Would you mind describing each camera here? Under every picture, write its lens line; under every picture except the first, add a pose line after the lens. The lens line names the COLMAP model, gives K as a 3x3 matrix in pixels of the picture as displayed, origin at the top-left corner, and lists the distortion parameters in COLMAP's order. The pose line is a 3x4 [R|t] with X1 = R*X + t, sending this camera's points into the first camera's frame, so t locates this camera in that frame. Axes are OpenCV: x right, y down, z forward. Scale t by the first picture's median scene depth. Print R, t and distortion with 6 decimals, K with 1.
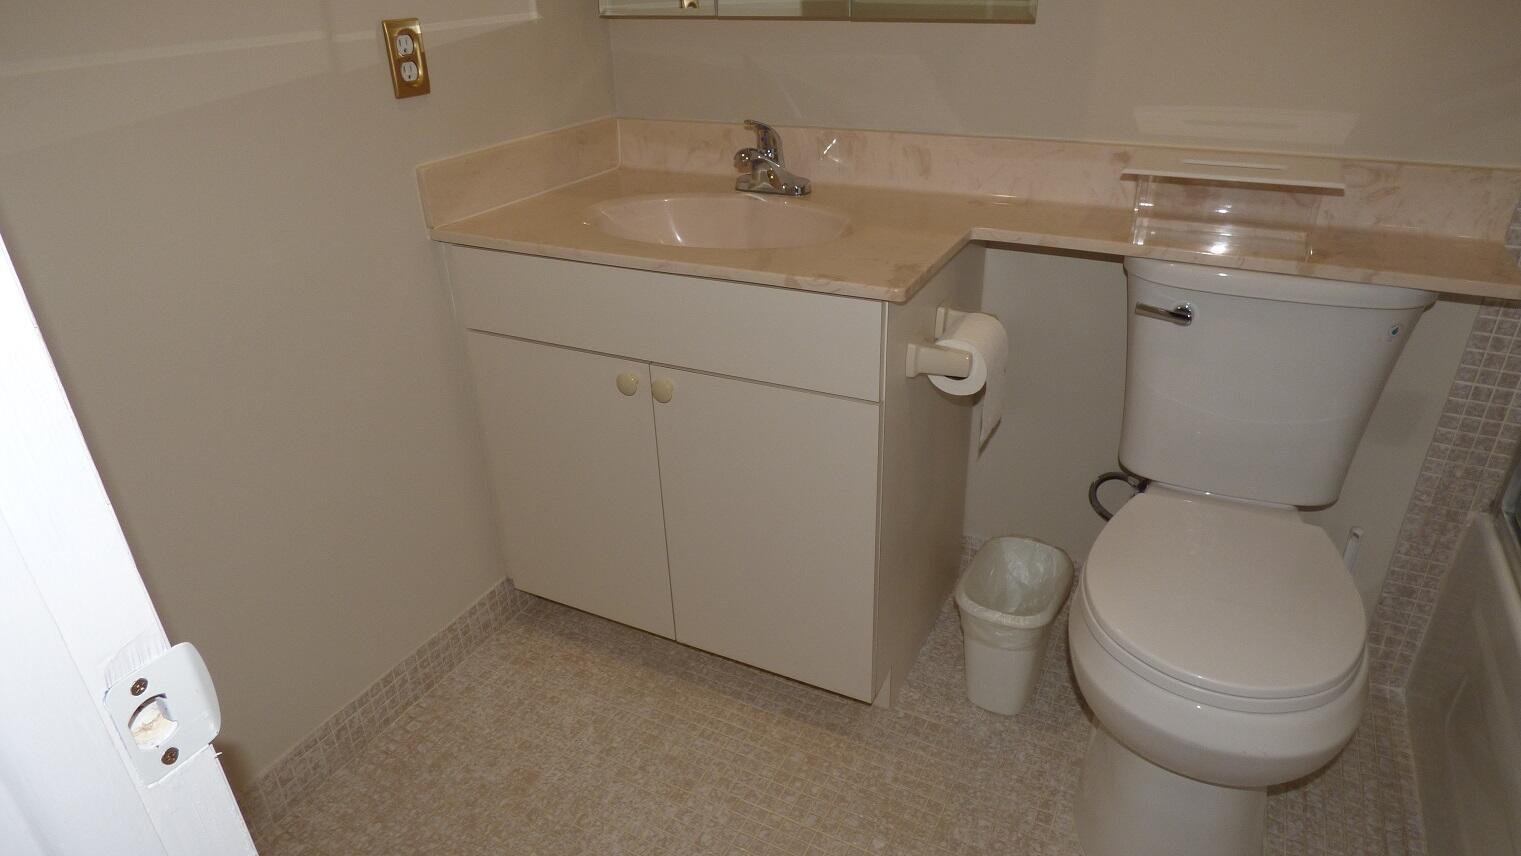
lens RADIAL K [[910.8, 0, 760.5], [0, 910.8, 428.0], [0, 0, 1]] dist [-0.008096, 0.015269]
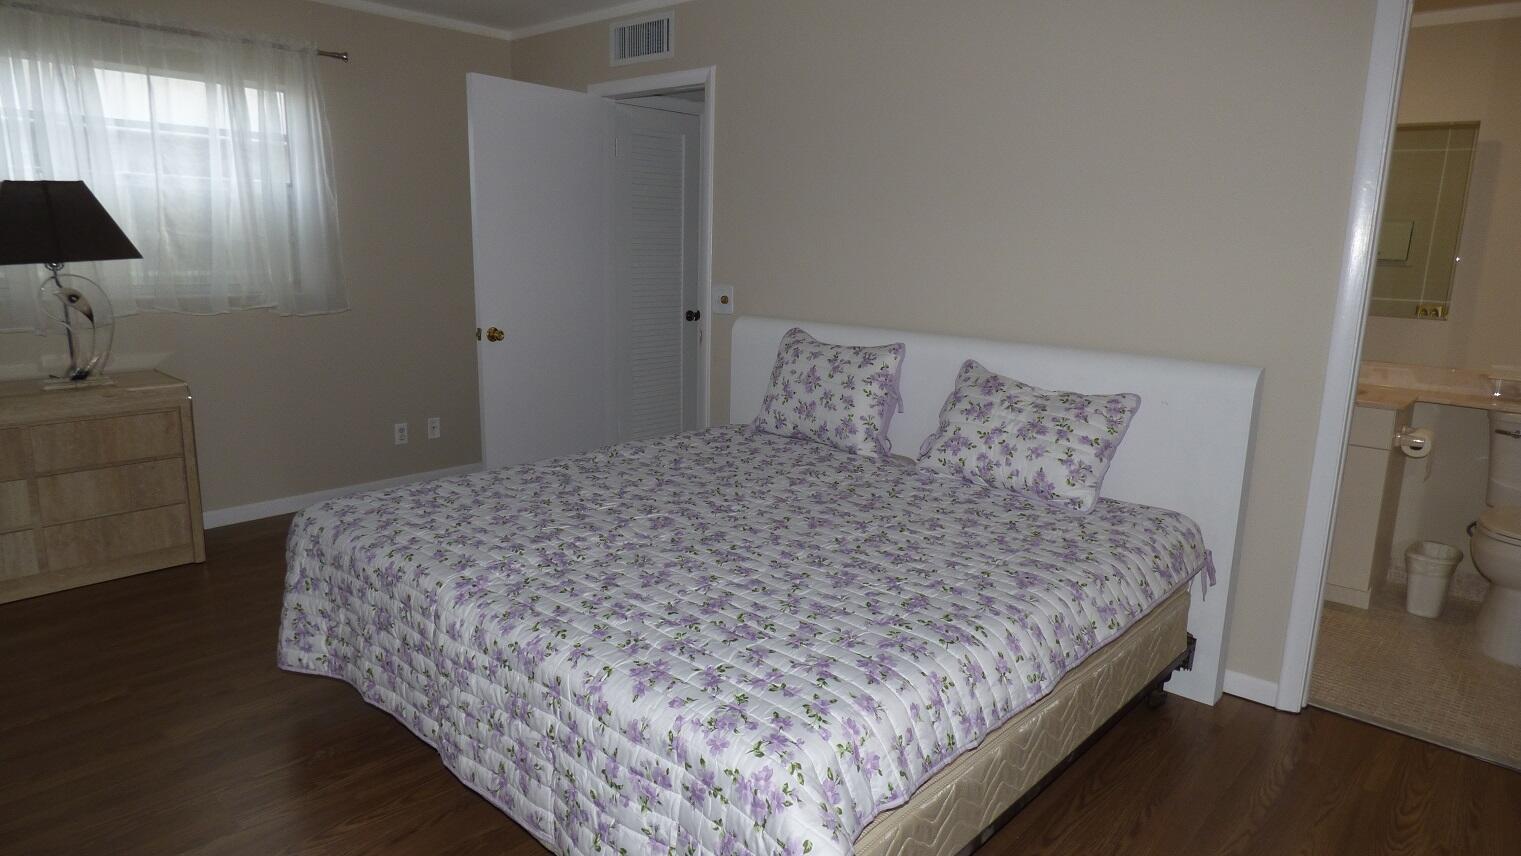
lens RADIAL K [[910.8, 0, 760.5], [0, 910.8, 428.0], [0, 0, 1]] dist [-0.008096, 0.015269]
pose [[0.966410, 0.100437, -0.236567, -0.859647], [-0.162283, 0.952237, -0.258666, 0.759654], [0.199288, 0.288368, 0.936551, -1.586535]]
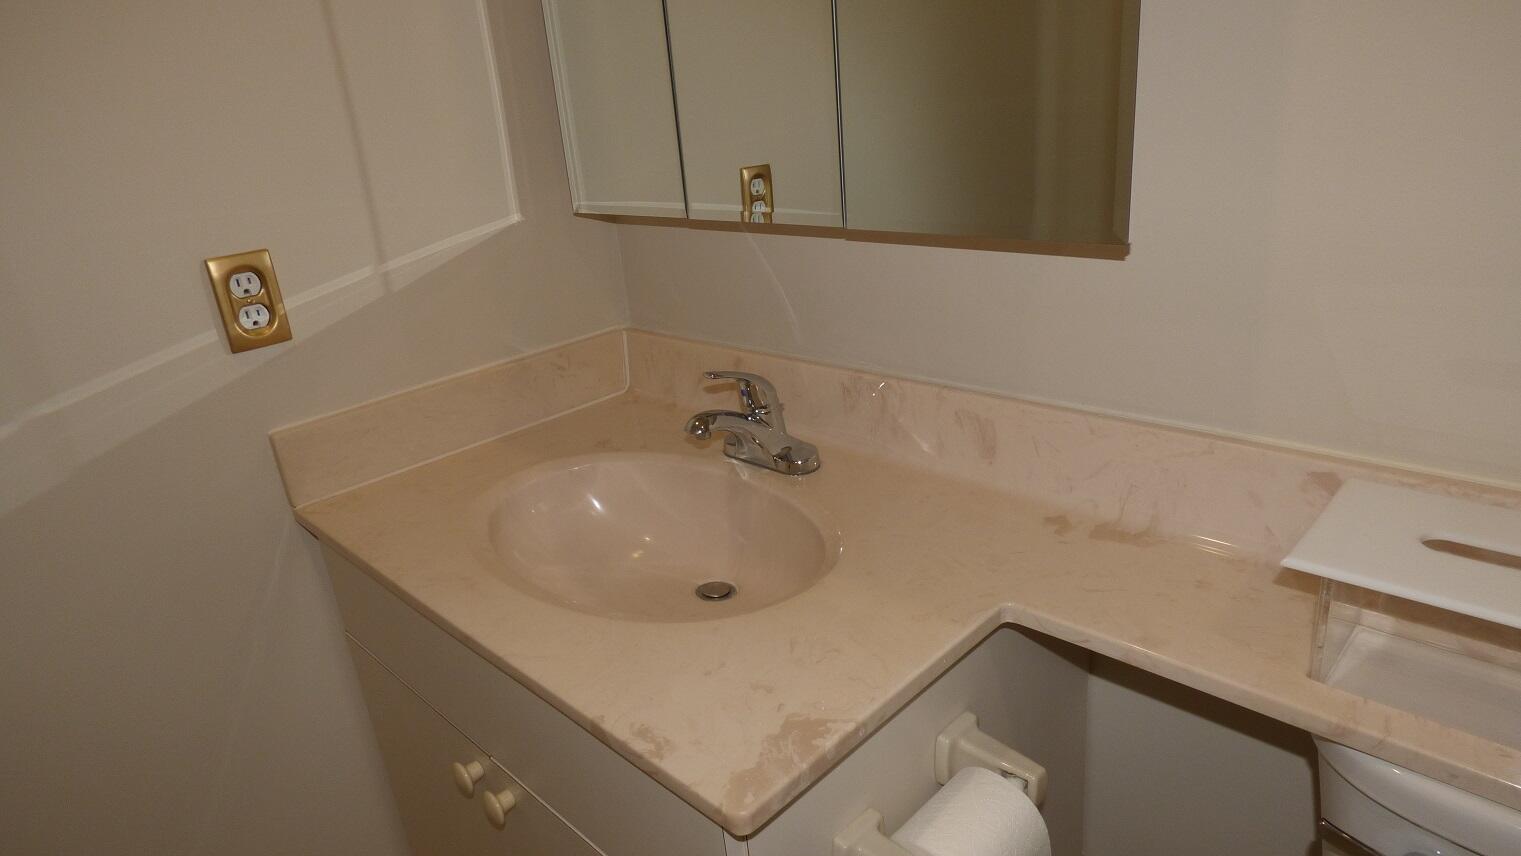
lens RADIAL K [[910.8, 0, 760.5], [0, 910.8, 428.0], [0, 0, 1]] dist [-0.008096, 0.015269]
pose [[0.949759, 0.049669, -0.309015, 0.236235], [-0.079589, 0.993199, -0.084979, -0.245335], [0.302693, 0.105304, 0.947253, 0.379914]]
